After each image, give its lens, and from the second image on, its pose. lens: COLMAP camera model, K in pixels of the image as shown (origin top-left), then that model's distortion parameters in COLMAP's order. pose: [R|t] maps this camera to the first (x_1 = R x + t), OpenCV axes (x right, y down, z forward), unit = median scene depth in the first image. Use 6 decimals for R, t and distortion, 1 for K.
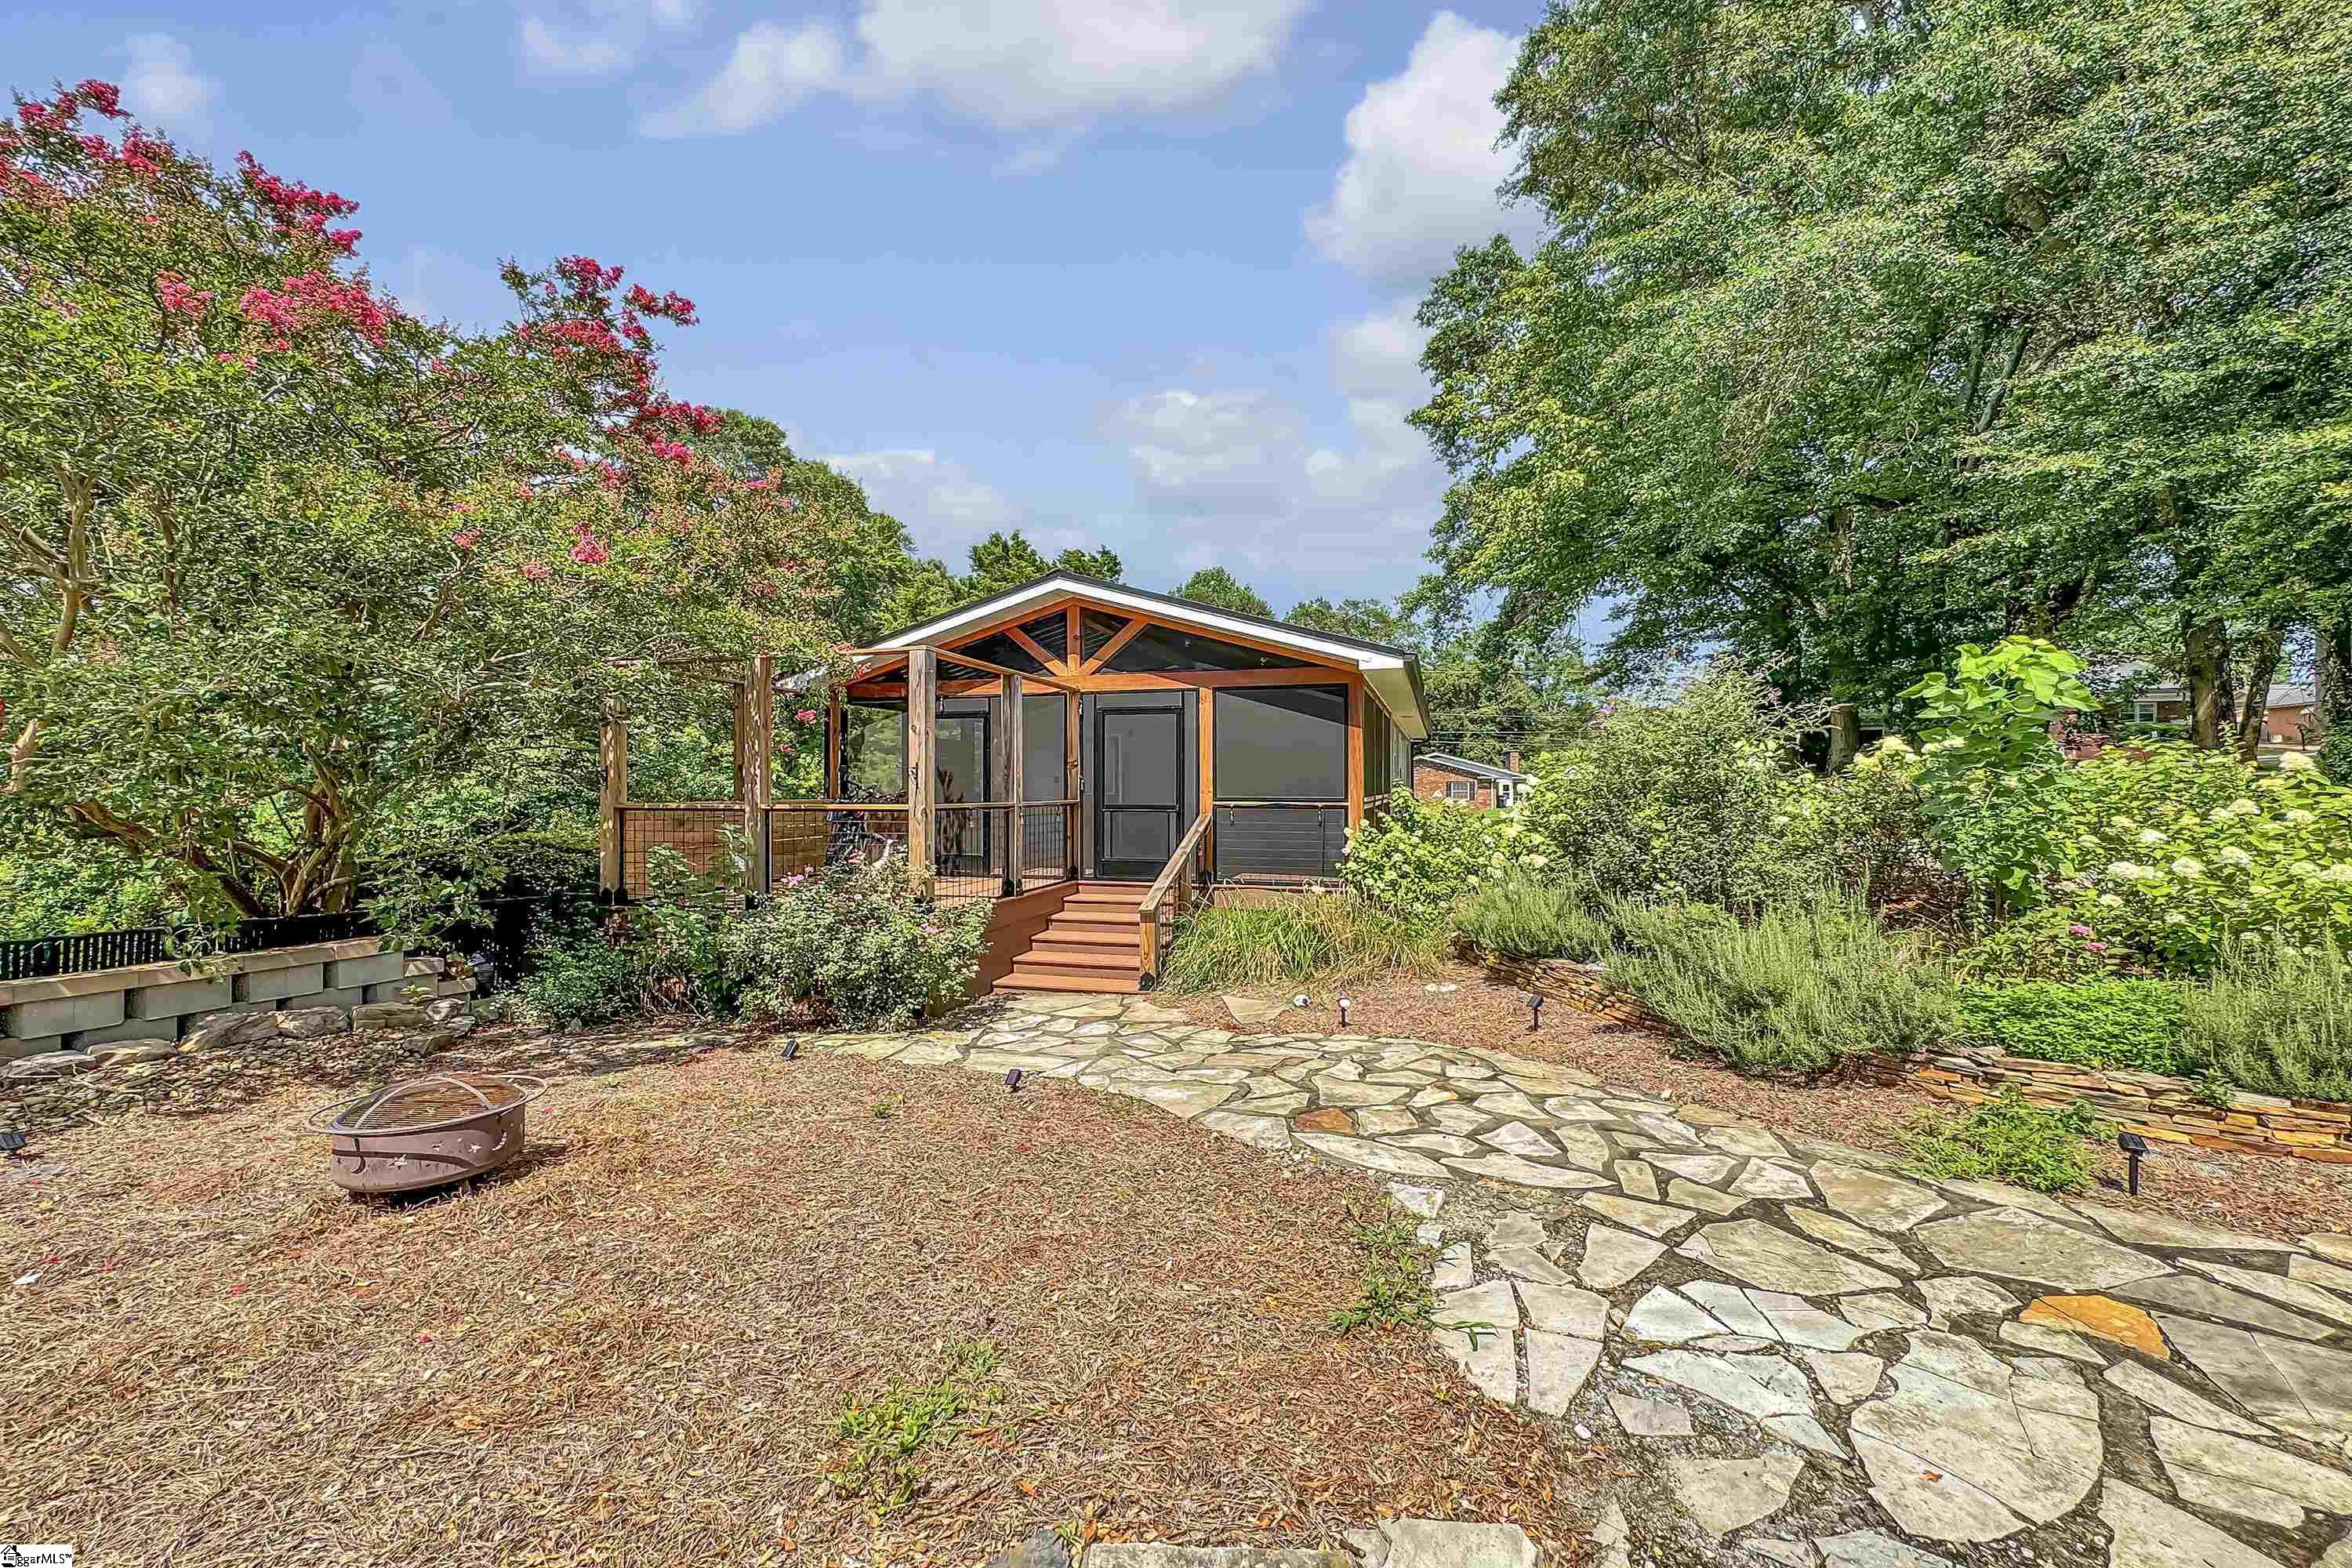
lens RADIAL K [[950.4, 0, 1176.5], [0, 950.4, 781.1], [0, 0, 1]] dist [-0.000258, 0.000541]
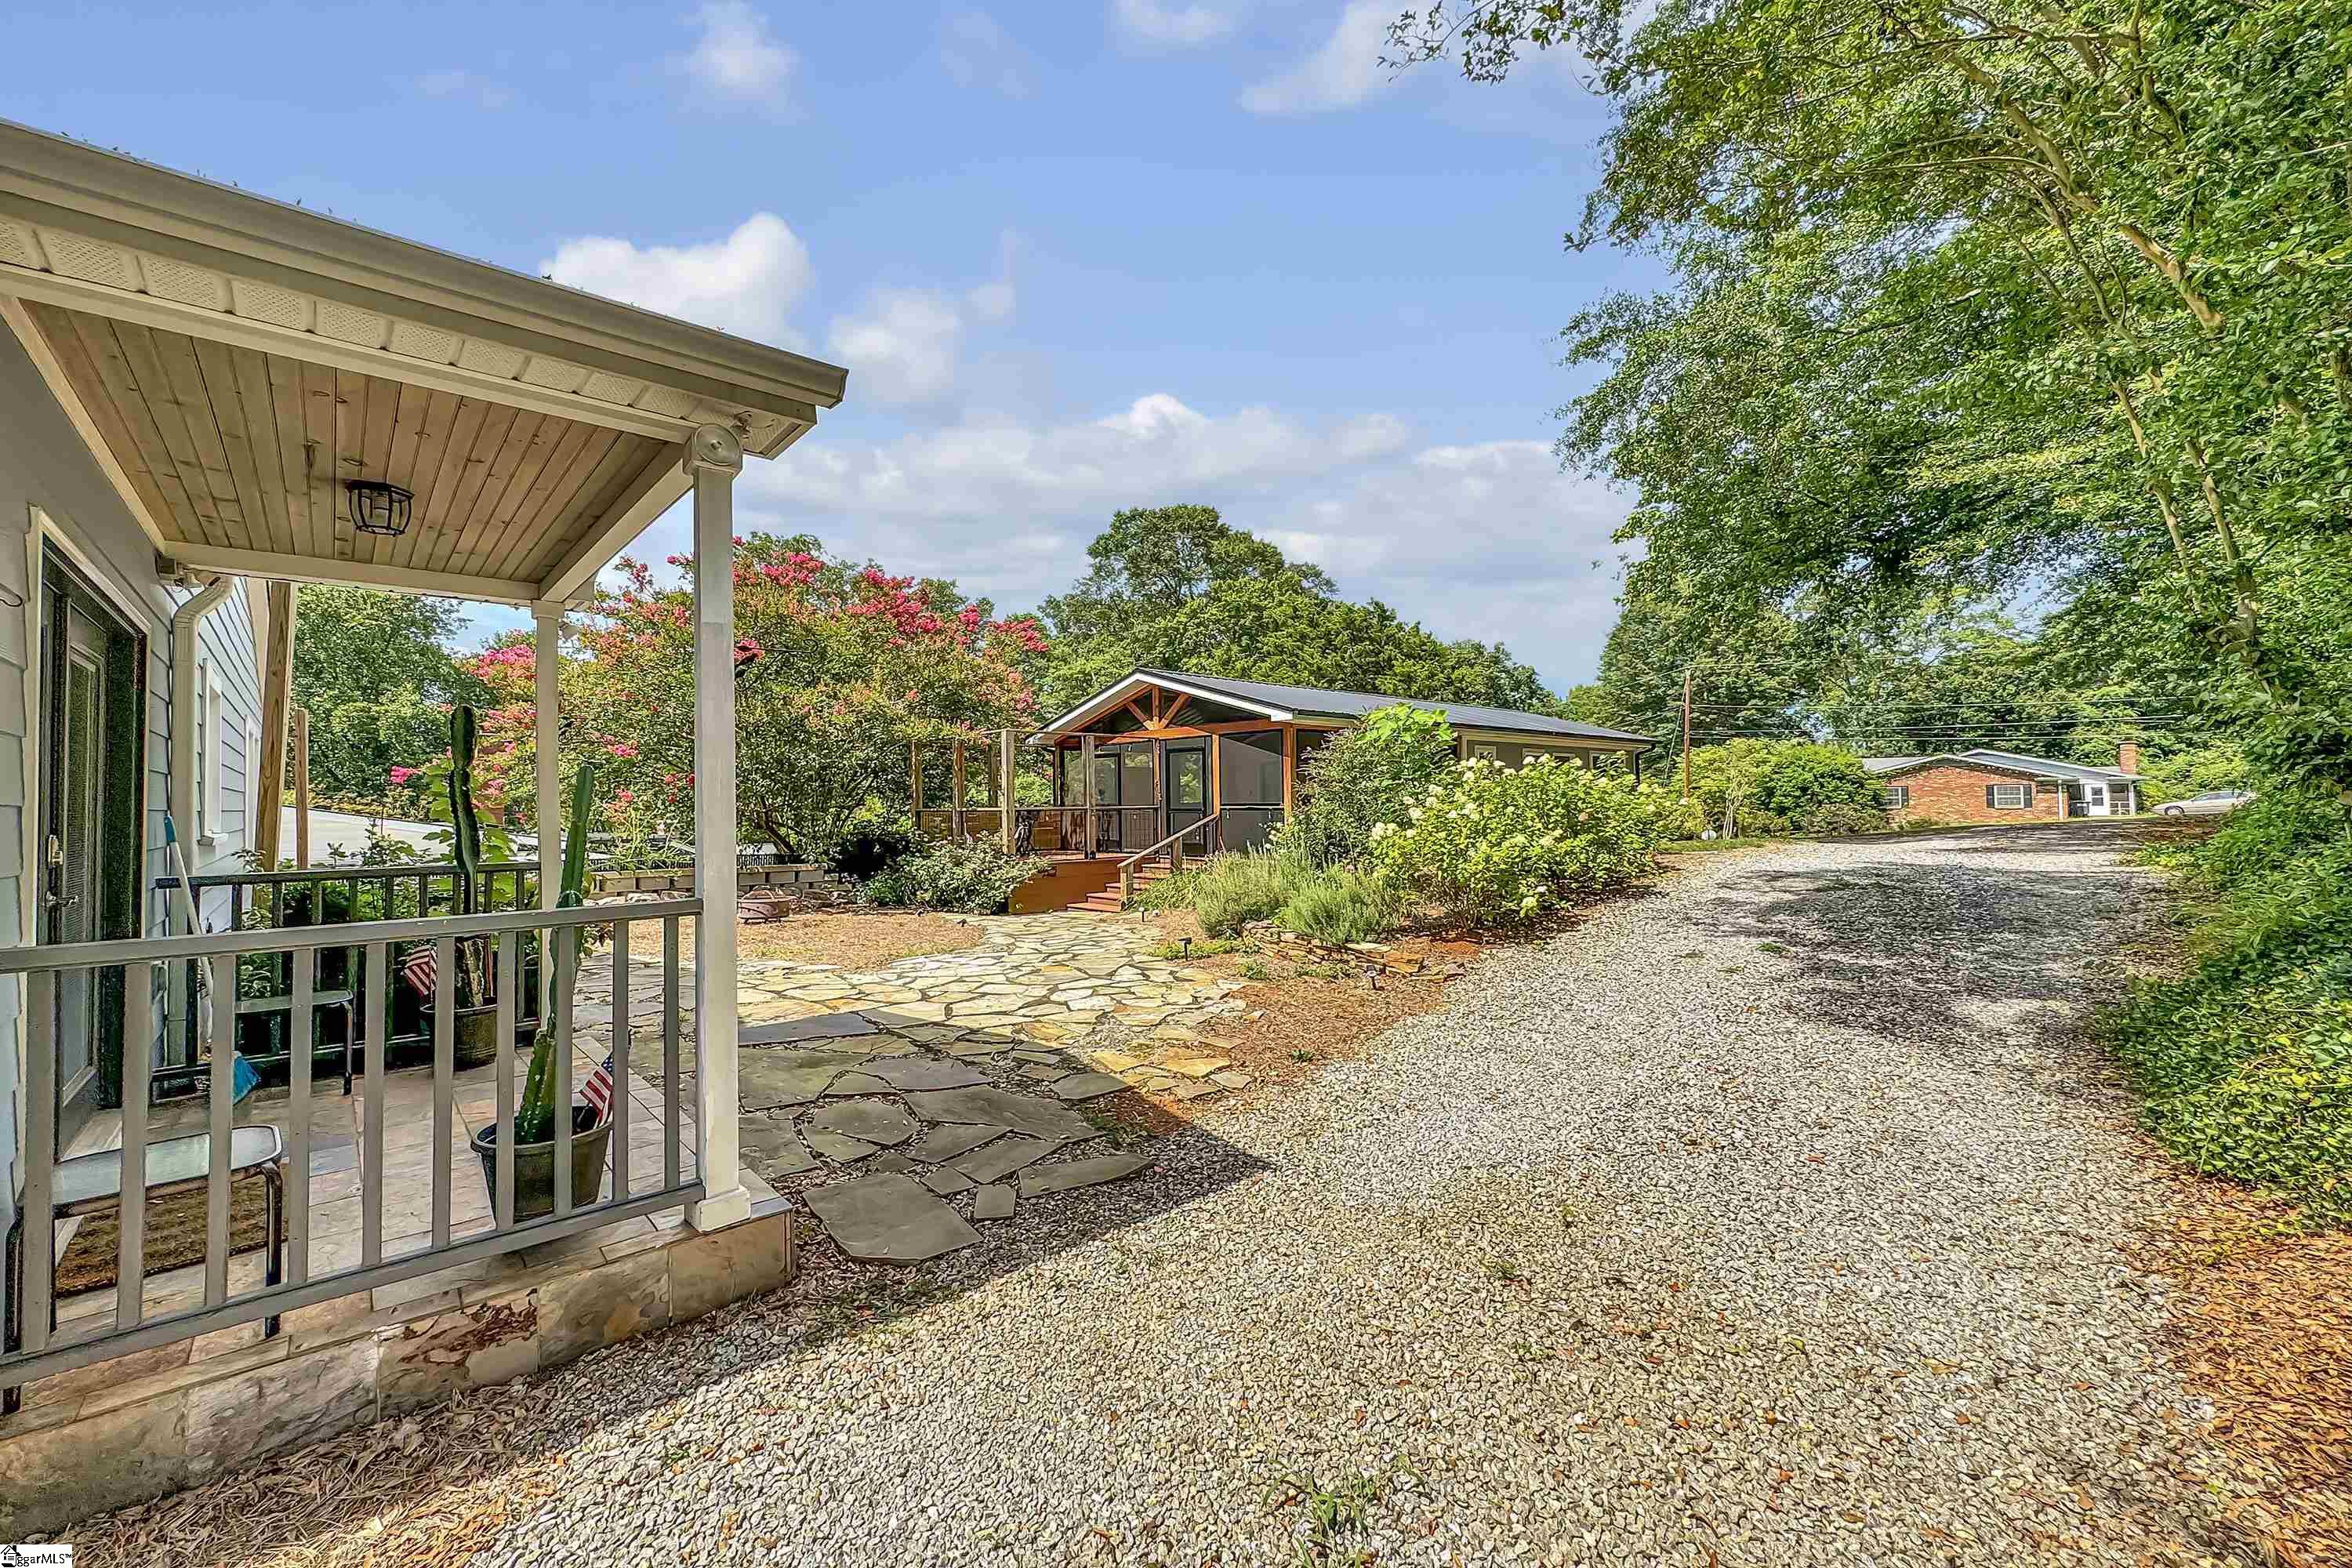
lens RADIAL K [[950.4, 0, 1168.6], [0, 950.4, 782.6], [0, 0, 1]] dist [-0.000258, 0.000541]
pose [[0.849498, -0.019441, -0.527233, 1.522796], [0.014237, 0.999802, -0.013926, 0.005141], [0.527400, 0.004324, 0.849606, -0.745019]]
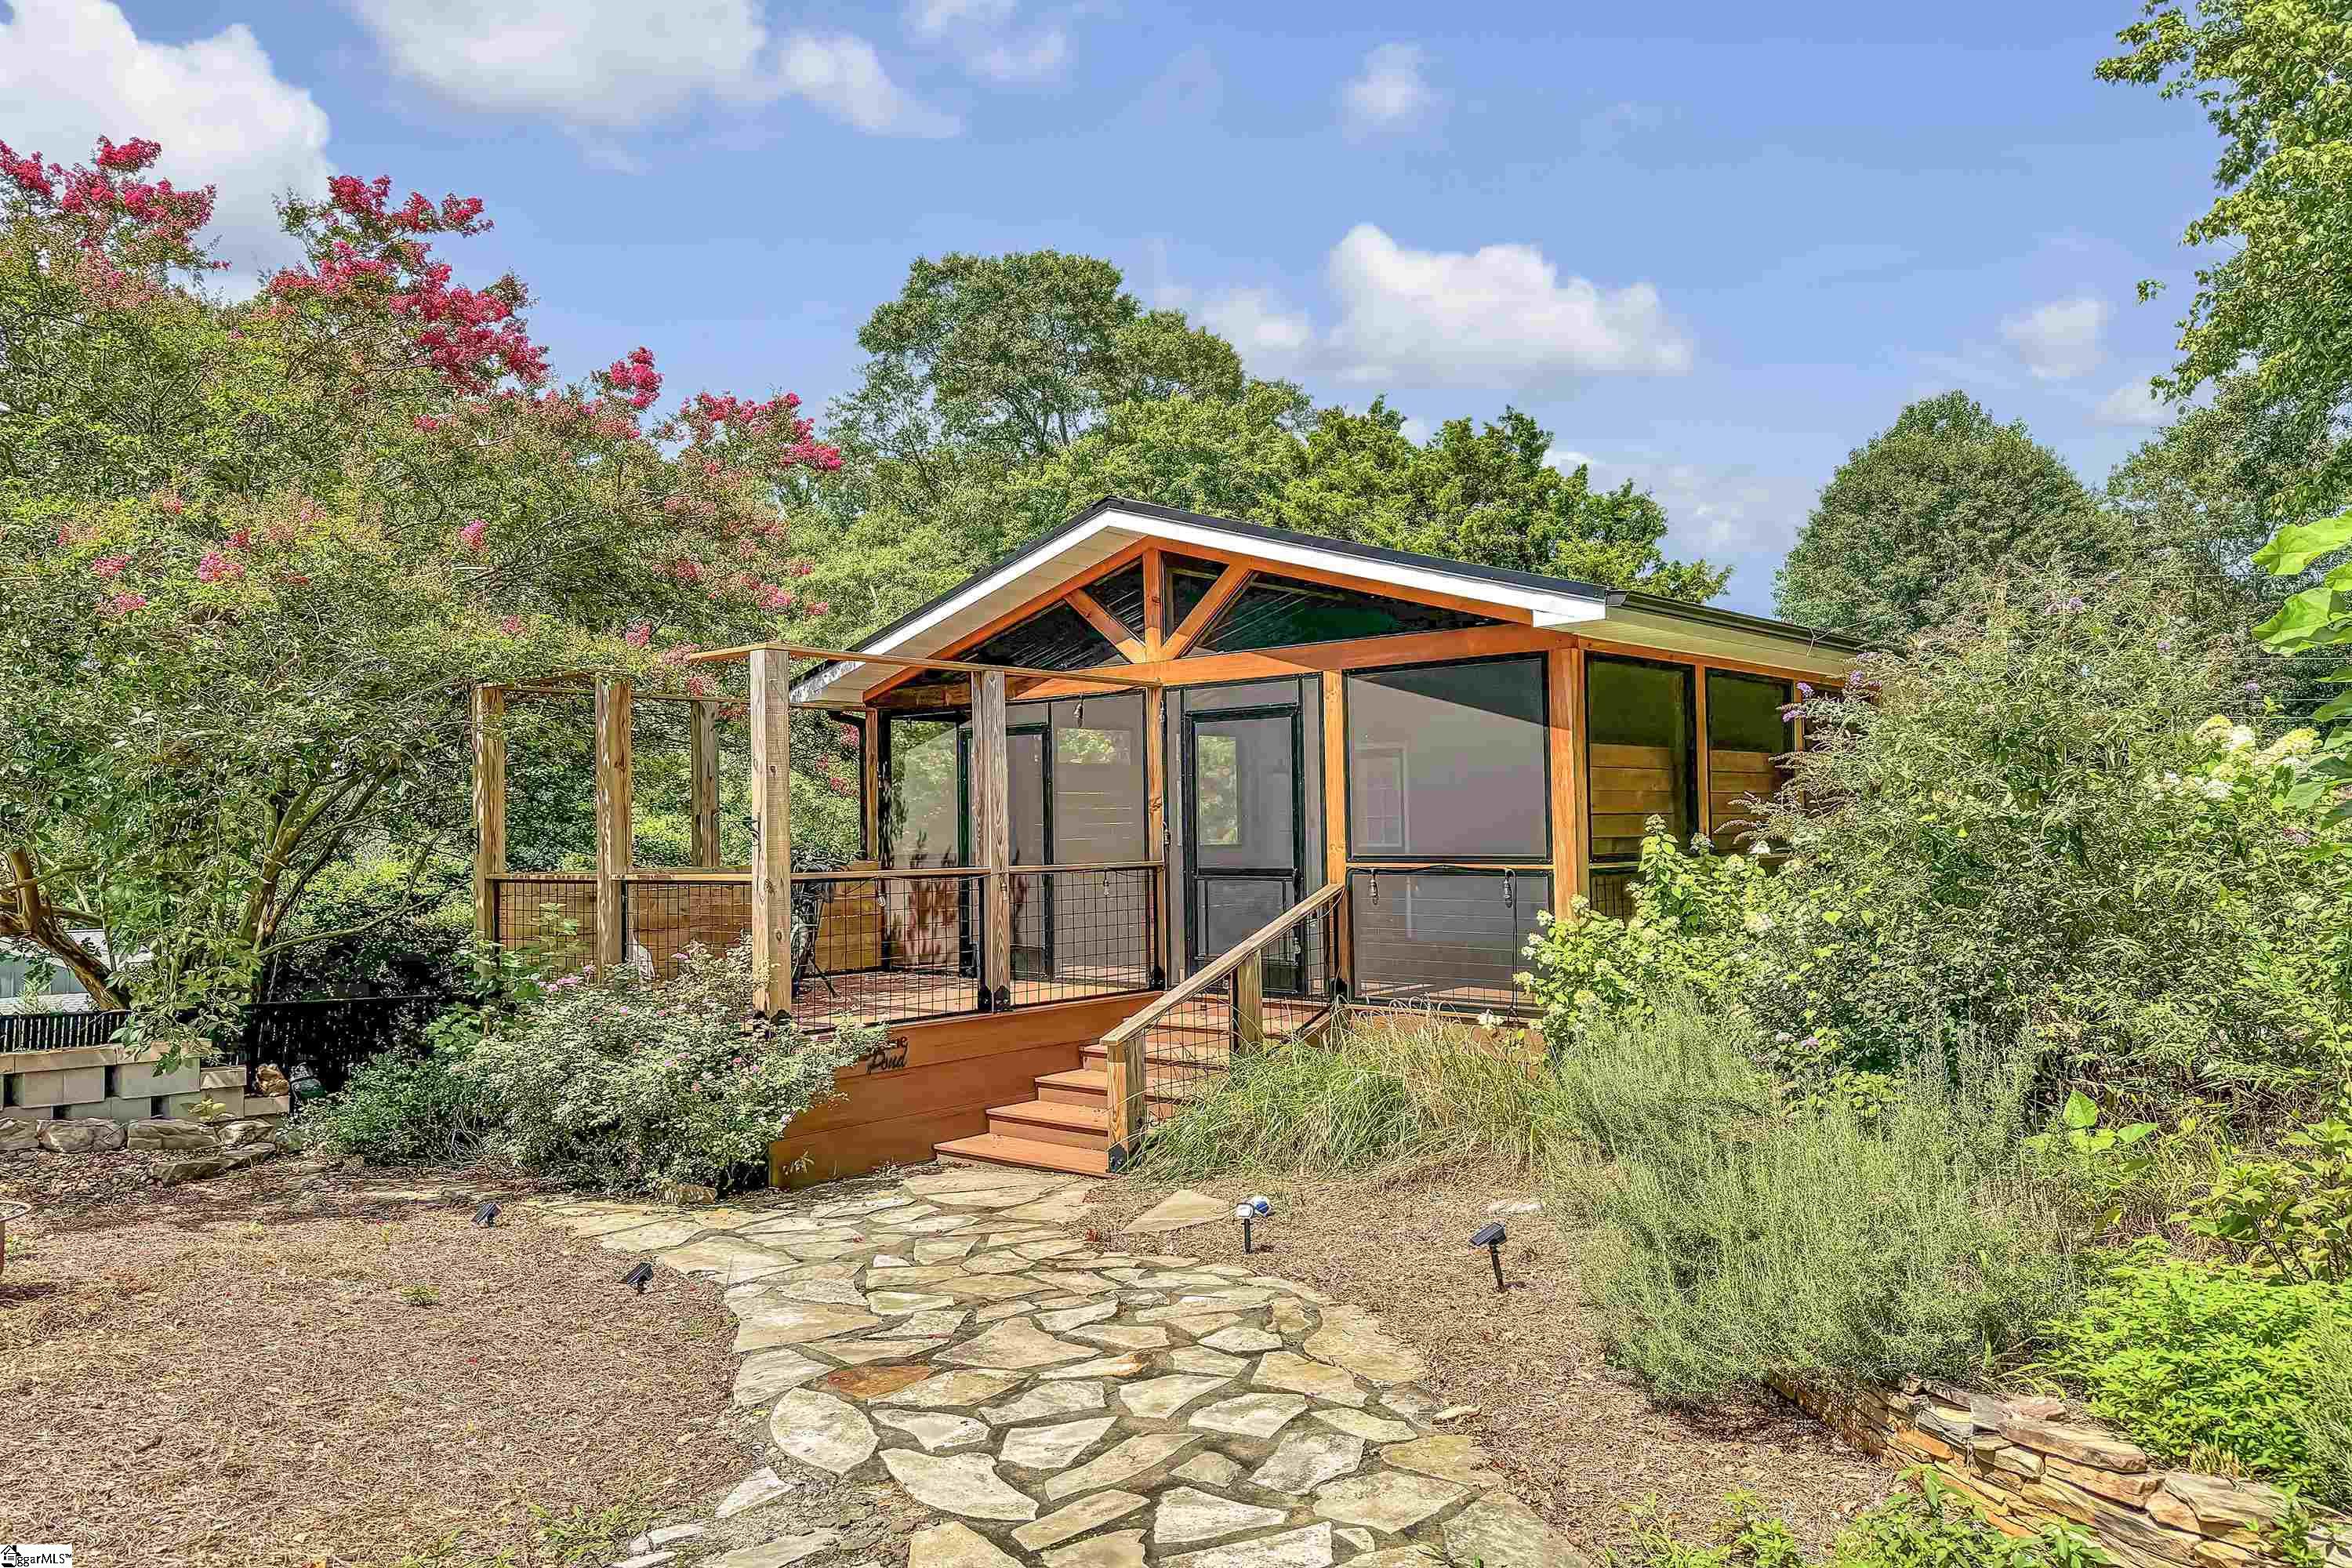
lens RADIAL K [[1659.9, 0, 1183.2], [0, 1659.9, 808.8], [0, 0, 1]] dist [0.036478, -0.021015]
pose [[0.908810, -0.017947, -0.416823, 0.708184], [0.016673, 0.999839, -0.006698, -0.015124], [0.416876, -0.000862, 0.908963, 0.050914]]
